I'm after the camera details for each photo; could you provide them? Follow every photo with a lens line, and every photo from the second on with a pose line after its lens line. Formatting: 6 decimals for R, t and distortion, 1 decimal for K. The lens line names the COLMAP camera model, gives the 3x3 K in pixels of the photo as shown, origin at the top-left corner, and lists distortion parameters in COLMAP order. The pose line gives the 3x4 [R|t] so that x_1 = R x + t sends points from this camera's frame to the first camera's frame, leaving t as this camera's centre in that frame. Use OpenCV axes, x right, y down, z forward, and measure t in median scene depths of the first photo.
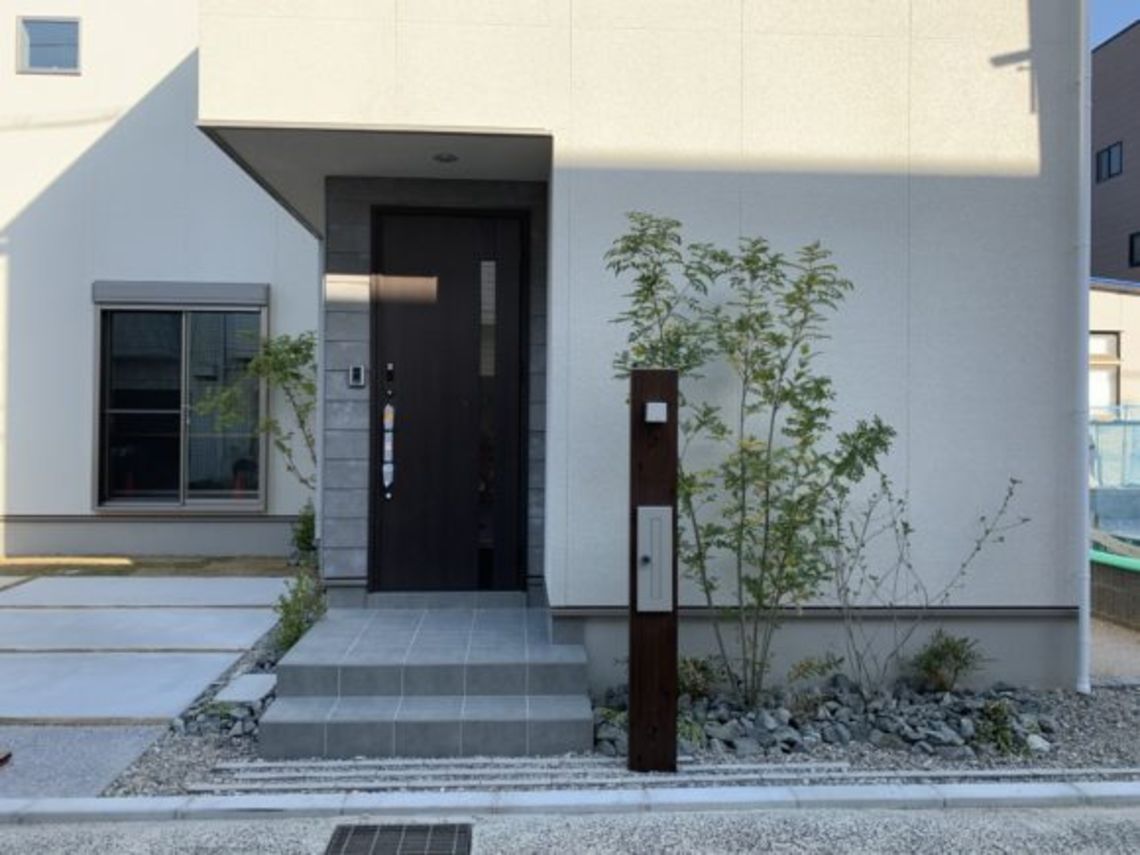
lens RADIAL K [[869.7, 0, 567.4], [0, 869.7, 420.7], [0, 0, 1]] dist [-0.004085, -0.001368]
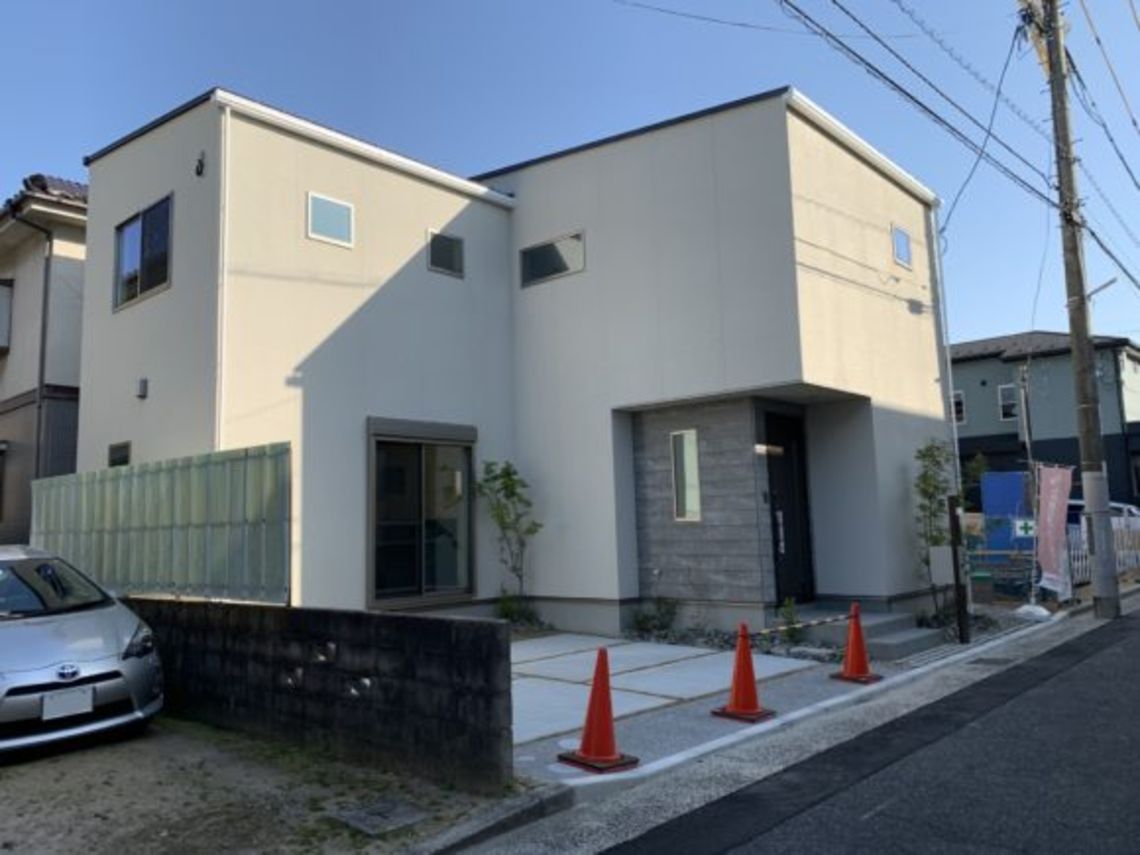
lens RADIAL K [[869.7, 0, 567.4], [0, 869.7, 420.7], [0, 0, 1]] dist [-0.004085, -0.001368]
pose [[0.707177, 0.056379, 0.704785, -1.923651], [0.032575, 0.993159, -0.112133, -0.015306], [-0.706286, 0.102256, 0.700502, -0.060725]]
